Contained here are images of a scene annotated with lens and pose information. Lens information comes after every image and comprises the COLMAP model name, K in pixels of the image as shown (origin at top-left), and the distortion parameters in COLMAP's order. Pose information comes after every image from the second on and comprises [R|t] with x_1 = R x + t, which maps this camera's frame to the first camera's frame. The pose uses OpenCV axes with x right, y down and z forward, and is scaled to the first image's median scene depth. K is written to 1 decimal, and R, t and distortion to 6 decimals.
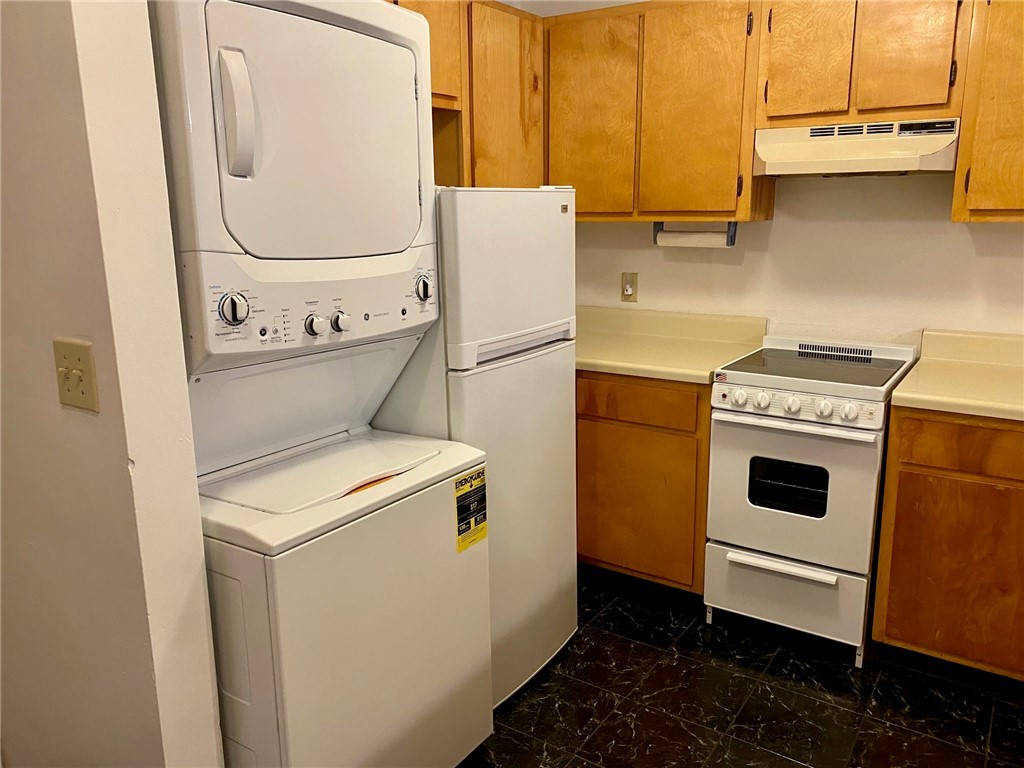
lens RADIAL K [[785.0, 0, 520.0], [0, 785.0, 380.2], [0, 0, 1]] dist [0.049105, -0.065849]
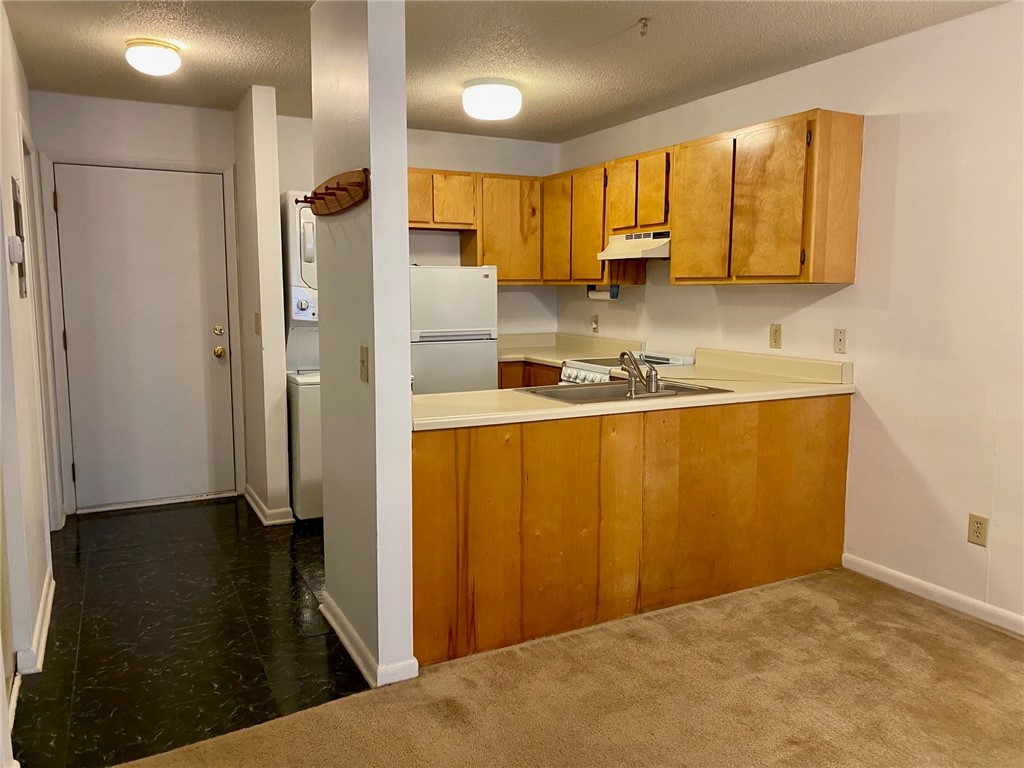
lens RADIAL K [[785.0, 0, 520.9], [0, 785.0, 383.8], [0, 0, 1]] dist [0.049105, -0.065849]
pose [[0.876880, 0.069009, -0.475731, 1.094562], [-0.113021, 0.991497, -0.064498, 0.184420], [0.467235, 0.110325, 0.877223, -0.733952]]
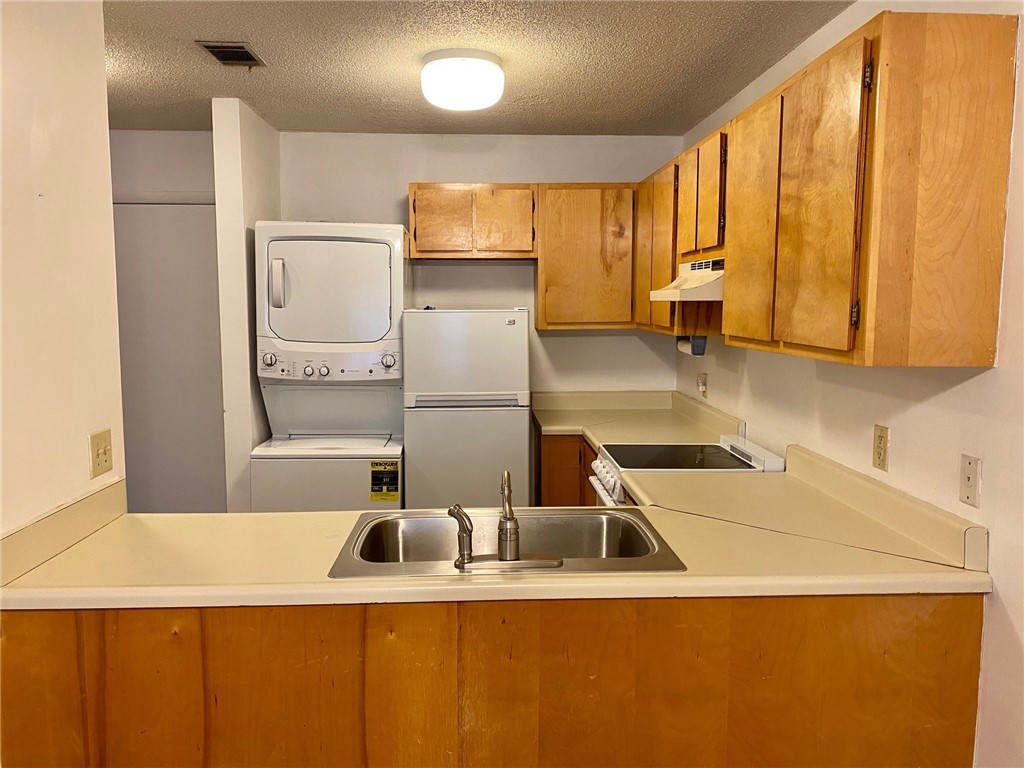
lens RADIAL K [[785.0, 0, 508.4], [0, 785.0, 384.7], [0, 0, 1]] dist [0.049105, -0.065849]
pose [[0.590993, 0.094459, -0.801127, 1.240581], [-0.179075, 0.983703, -0.016118, -0.064247], [0.786549, 0.152988, 0.598277, 0.070946]]
